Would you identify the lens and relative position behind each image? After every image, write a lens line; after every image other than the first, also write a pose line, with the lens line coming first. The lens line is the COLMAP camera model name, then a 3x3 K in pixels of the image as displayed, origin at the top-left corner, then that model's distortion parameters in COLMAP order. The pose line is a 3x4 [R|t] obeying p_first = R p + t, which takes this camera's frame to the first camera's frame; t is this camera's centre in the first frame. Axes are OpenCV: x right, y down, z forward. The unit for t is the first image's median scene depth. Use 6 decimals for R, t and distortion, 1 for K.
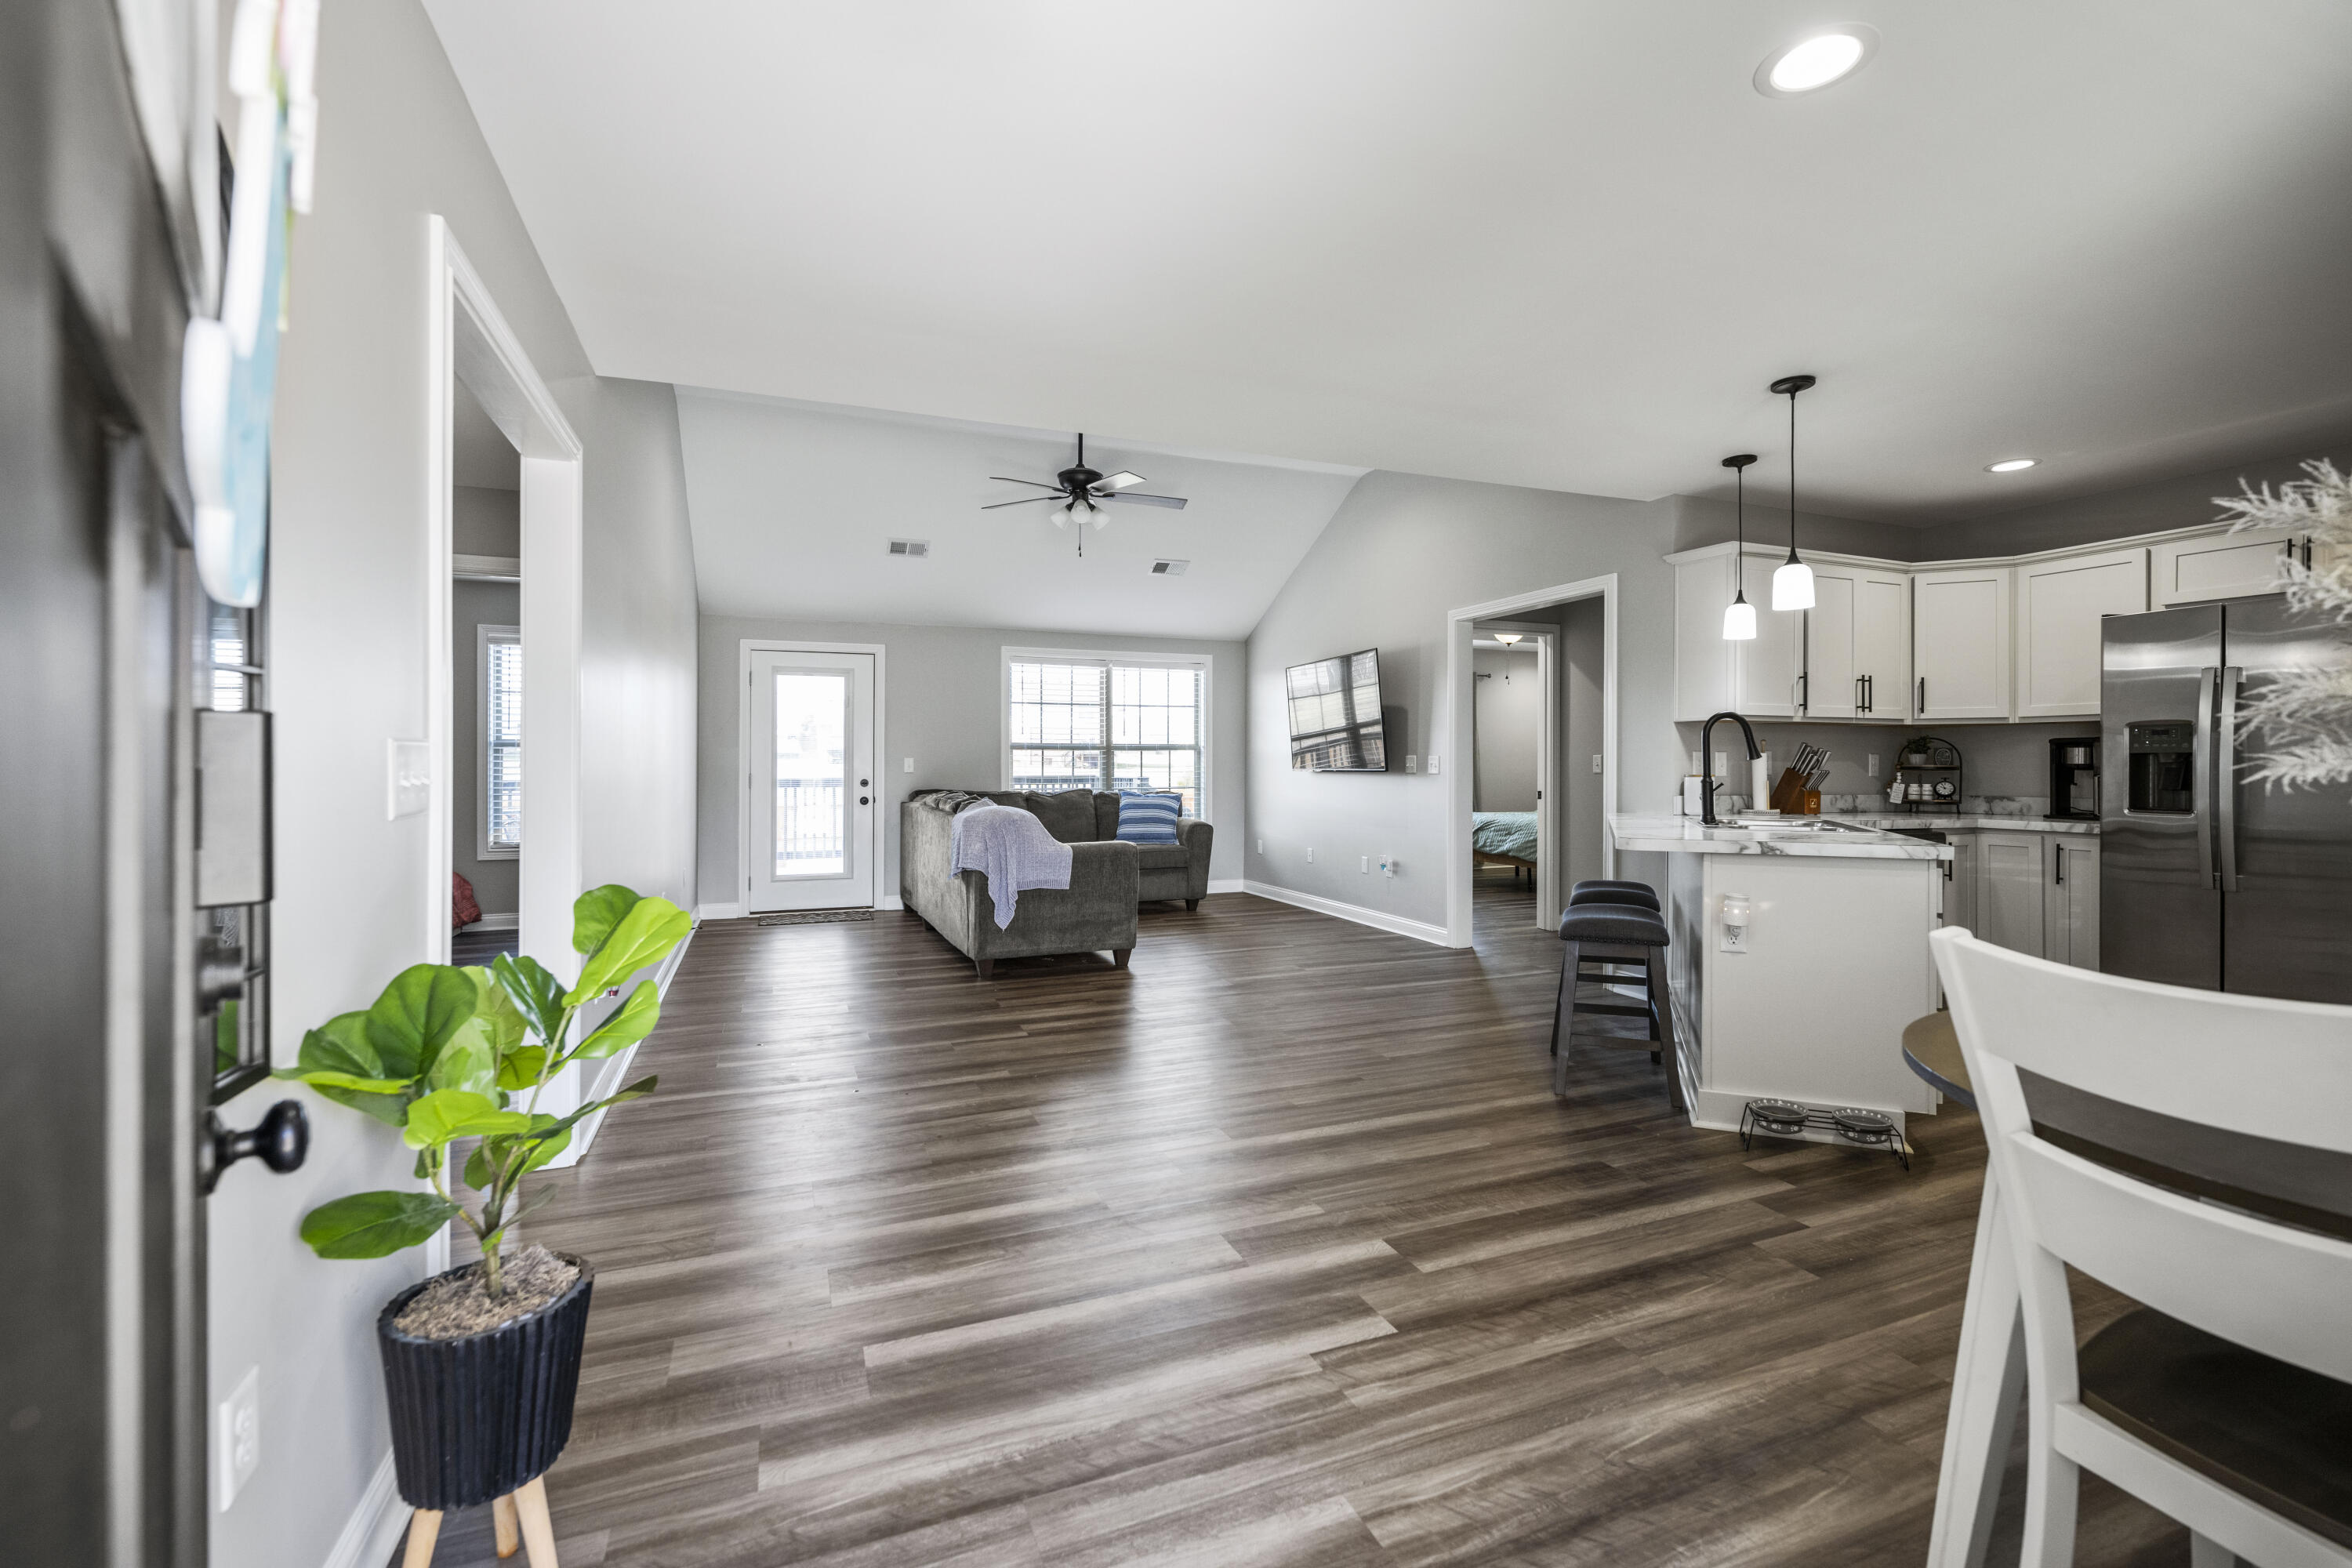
lens RADIAL K [[1001.0, 0, 1174.8], [0, 1001.0, 759.6], [0, 0, 1]] dist [0.000383, 0.000002]
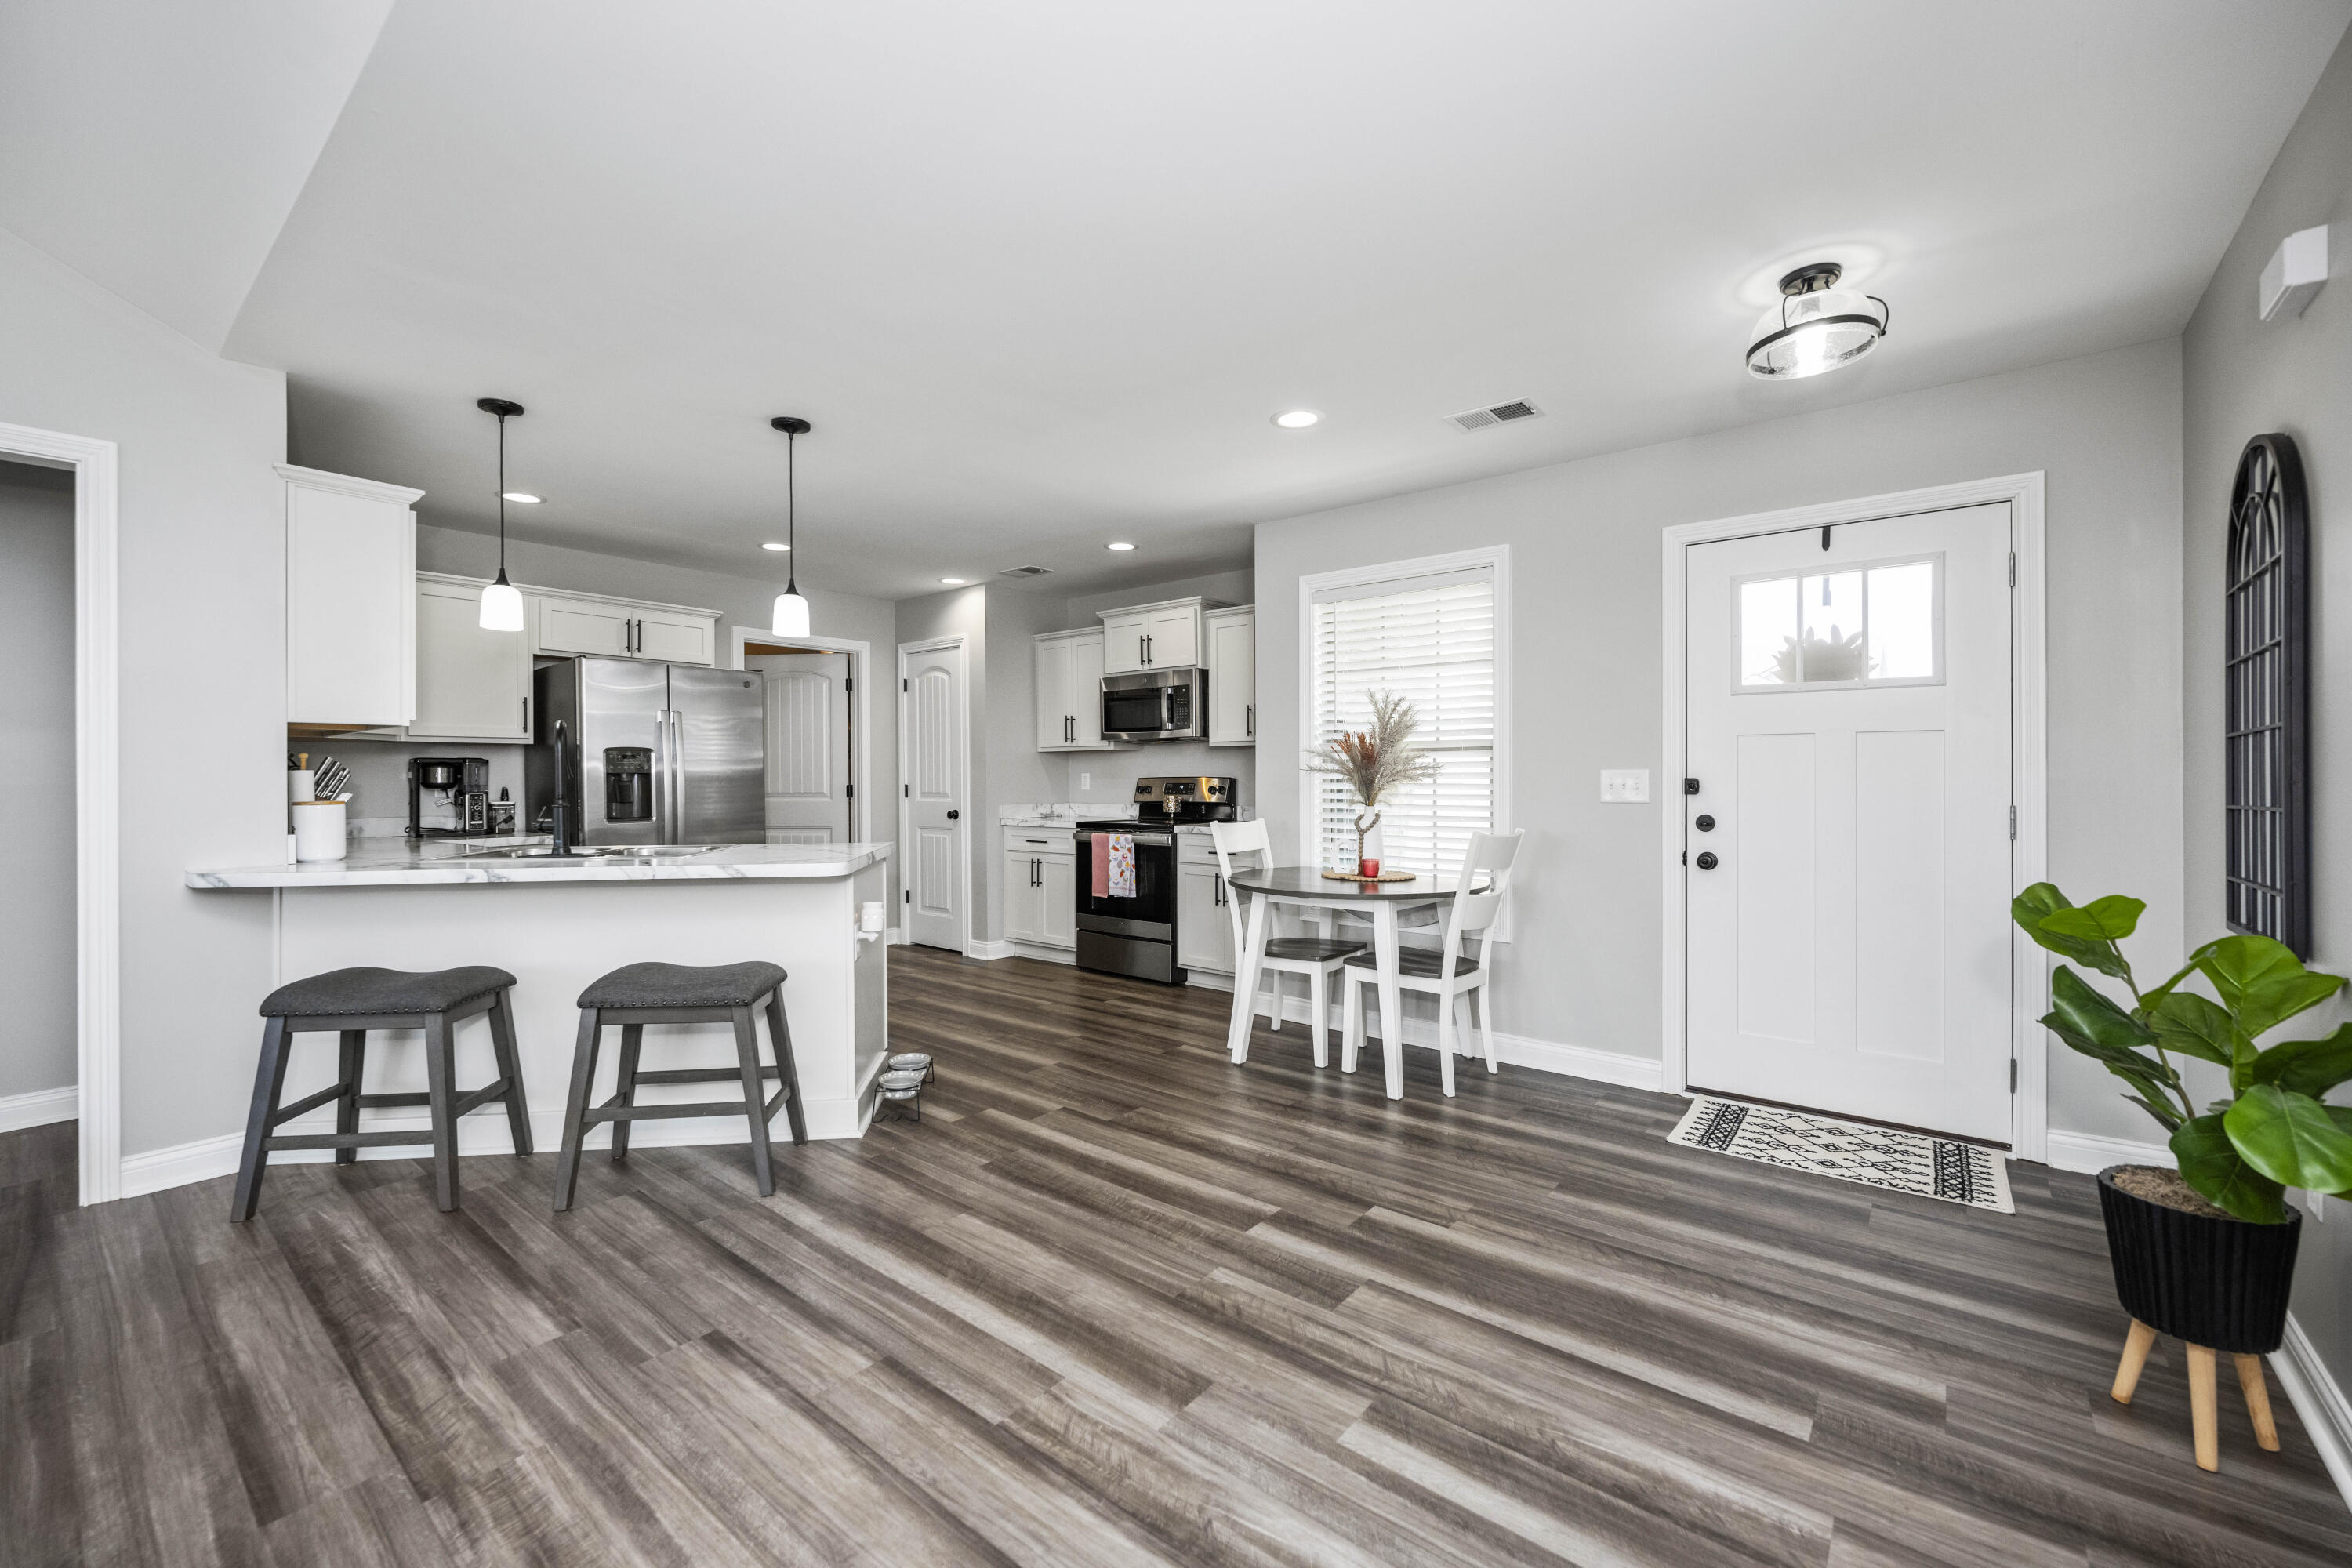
lens RADIAL K [[948.0, 0, 1176.0], [0, 948.0, 784.0], [0, 0, 1]] dist [0.001031, 0.000087]
pose [[-0.488089, -0.004747, 0.872781, -0.633146], [0.000255, 0.999984, 0.005582, 0.001525], [-0.872794, 0.002947, -0.488080, 1.564779]]
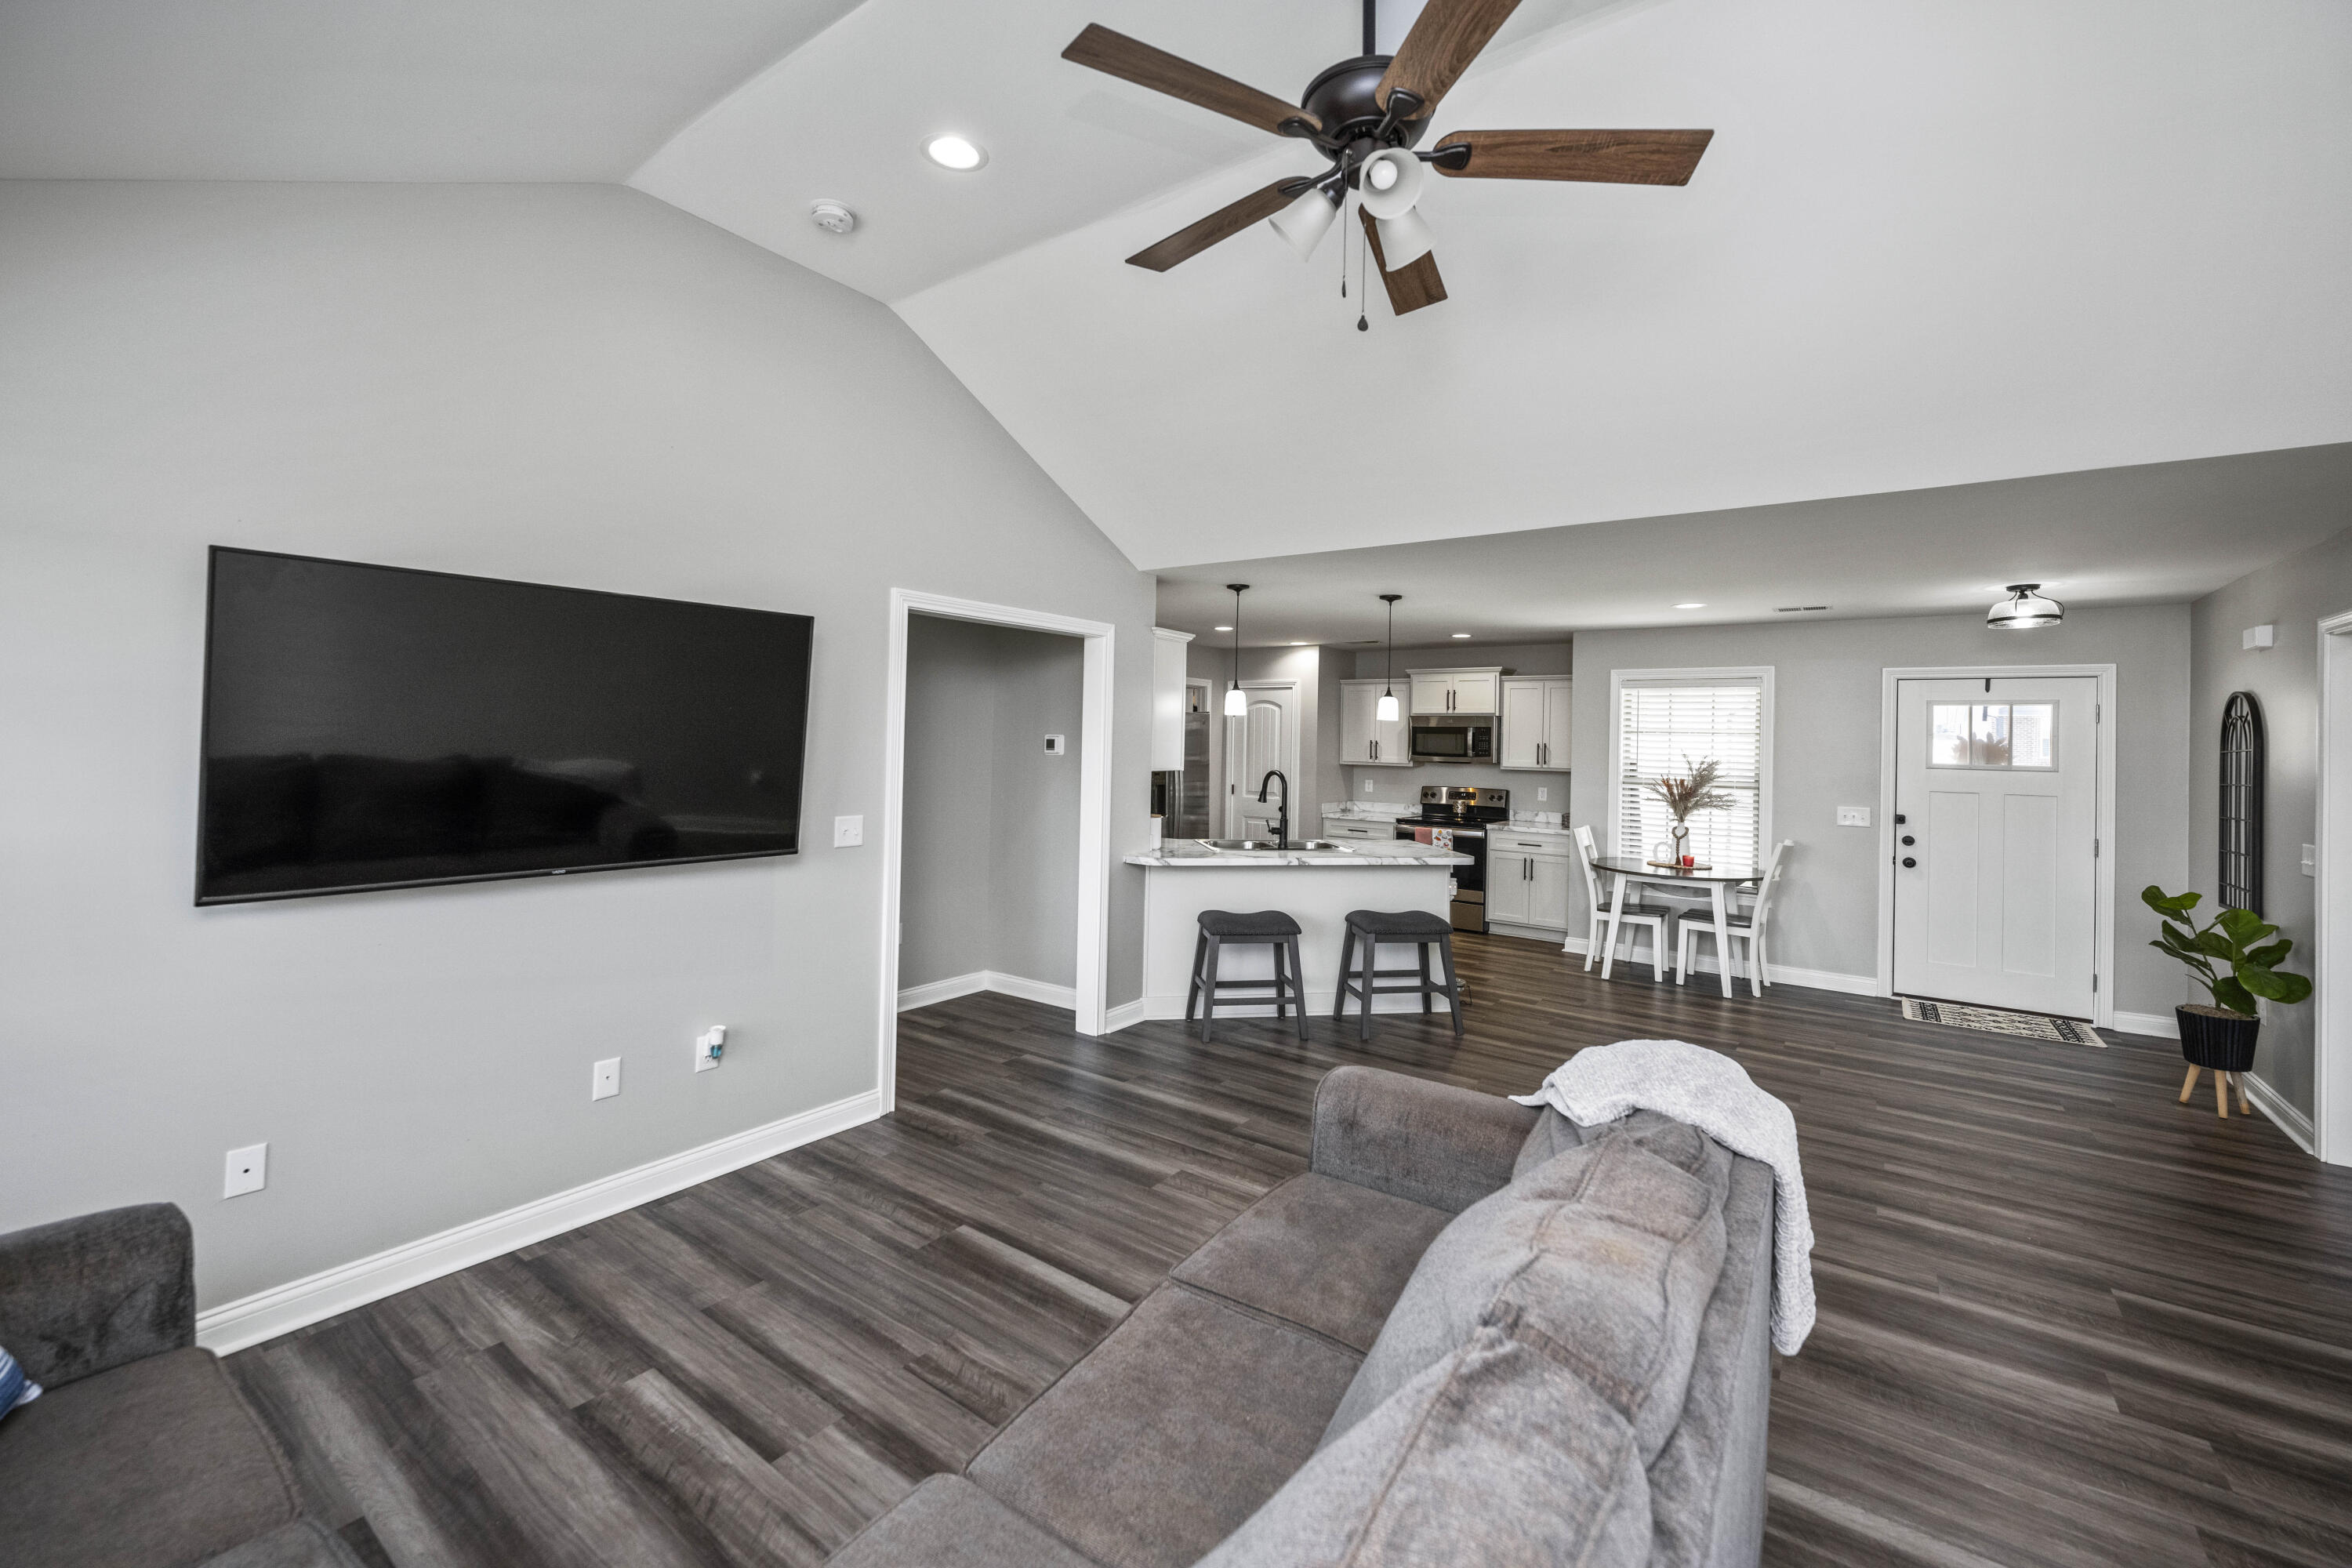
lens RADIAL K [[955.4, 0, 1123.8], [0, 955.4, 736.2], [0, 0, 1]] dist [0.000931, 0.000263]
pose [[-0.513898, -0.008659, 0.857807, -0.861844], [-0.021765, 0.999759, -0.002948, -0.151210], [-0.857575, -0.020185, -0.513963, 3.206278]]
